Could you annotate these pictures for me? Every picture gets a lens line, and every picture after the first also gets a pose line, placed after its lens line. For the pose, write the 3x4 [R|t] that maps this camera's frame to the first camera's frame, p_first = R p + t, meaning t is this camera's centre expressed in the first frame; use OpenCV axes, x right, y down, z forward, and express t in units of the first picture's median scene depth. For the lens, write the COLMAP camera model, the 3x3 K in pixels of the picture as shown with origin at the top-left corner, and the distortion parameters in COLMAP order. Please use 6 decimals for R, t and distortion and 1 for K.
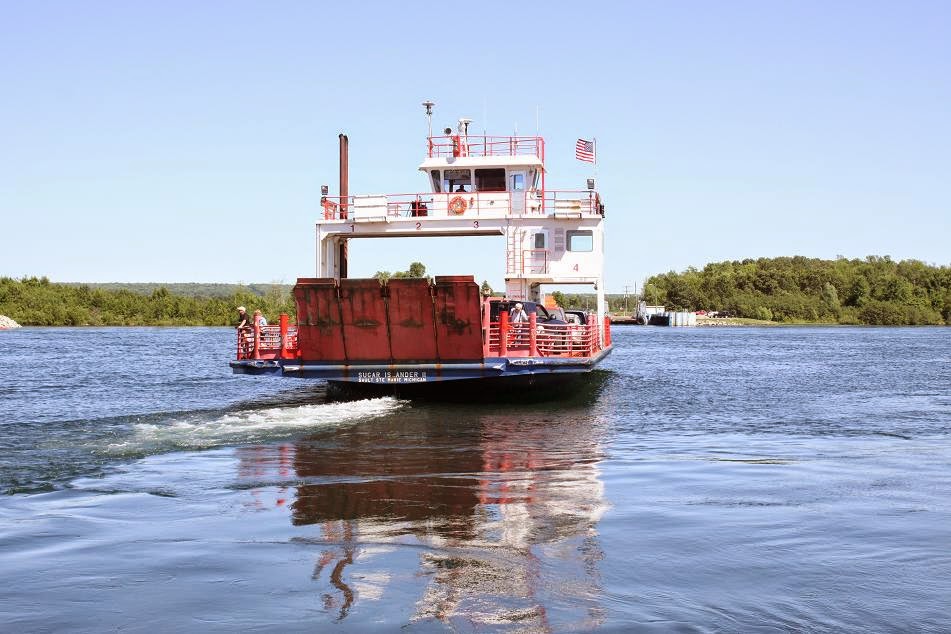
lens RADIAL K [[5114.9, 0, 475.5], [0, 5114.9, 317.0], [0, 0, 1]] dist [2.555867, -5.066485]
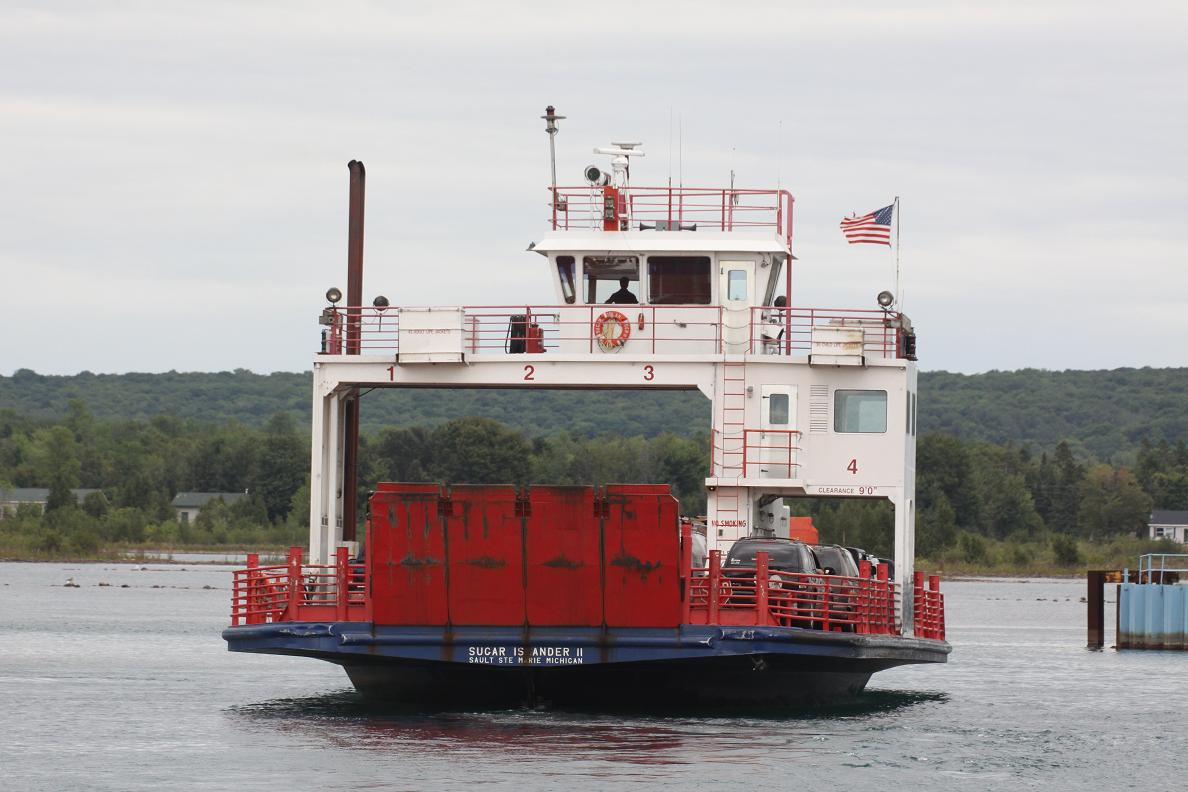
lens RADIAL K [[6389.5, 0, 594.0], [0, 6389.5, 396.0], [0, 0, 1]] dist [2.555867, -5.066485]
pose [[0.999631, 0.022076, -0.015811, 0.004610], [-0.022447, 0.999467, -0.023689, -0.001254], [0.015279, 0.024035, 0.999594, 0.394312]]
